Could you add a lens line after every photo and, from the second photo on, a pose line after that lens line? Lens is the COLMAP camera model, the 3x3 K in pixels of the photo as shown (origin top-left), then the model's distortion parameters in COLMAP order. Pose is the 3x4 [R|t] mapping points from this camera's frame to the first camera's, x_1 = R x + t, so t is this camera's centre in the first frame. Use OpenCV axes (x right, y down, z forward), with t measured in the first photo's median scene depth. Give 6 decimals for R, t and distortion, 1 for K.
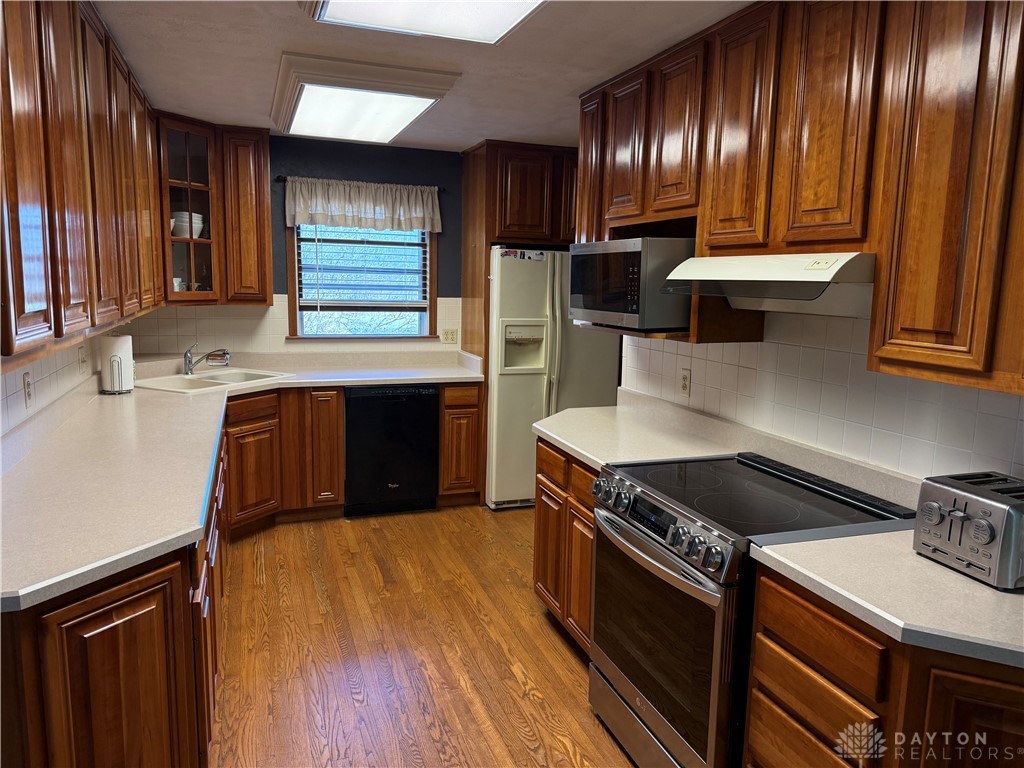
lens RADIAL K [[710.6, 0, 474.7], [0, 710.6, 381.8], [0, 0, 1]] dist [0.093025, -0.120693]
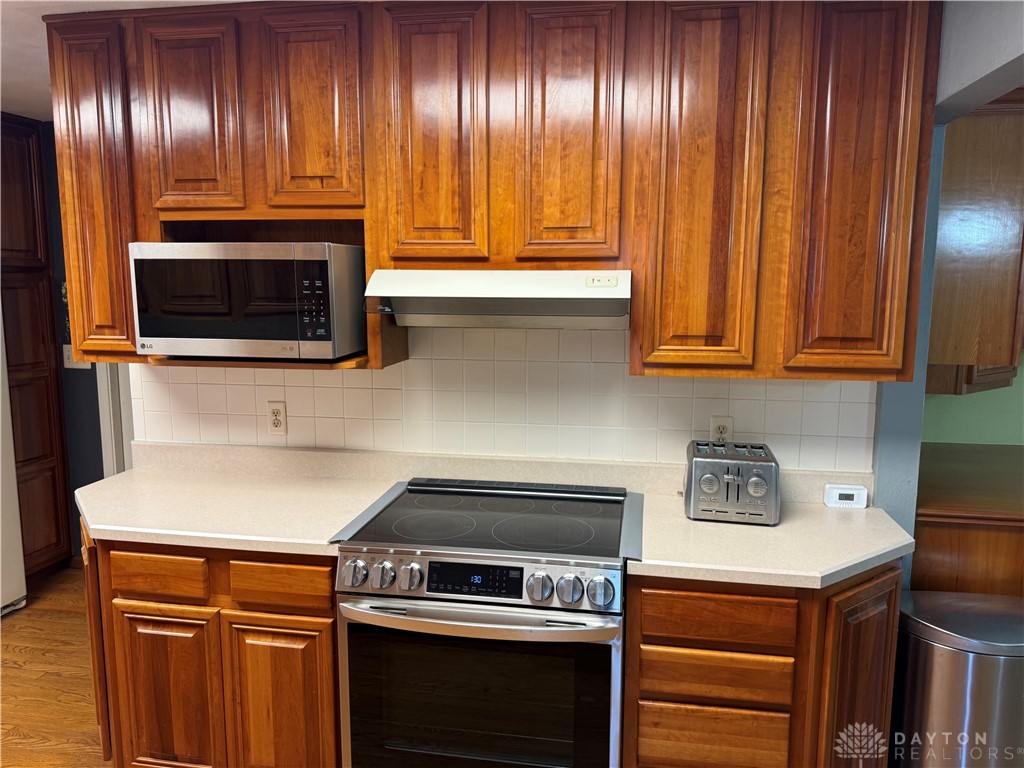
lens RADIAL K [[710.6, 0, 474.7], [0, 710.6, 381.8], [0, 0, 1]] dist [0.093025, -0.120693]
pose [[0.453628, -0.132008, 0.881360, -0.450300], [0.134517, 0.987780, 0.078712, -0.103418], [-0.880981, 0.082852, 0.465842, 0.575375]]
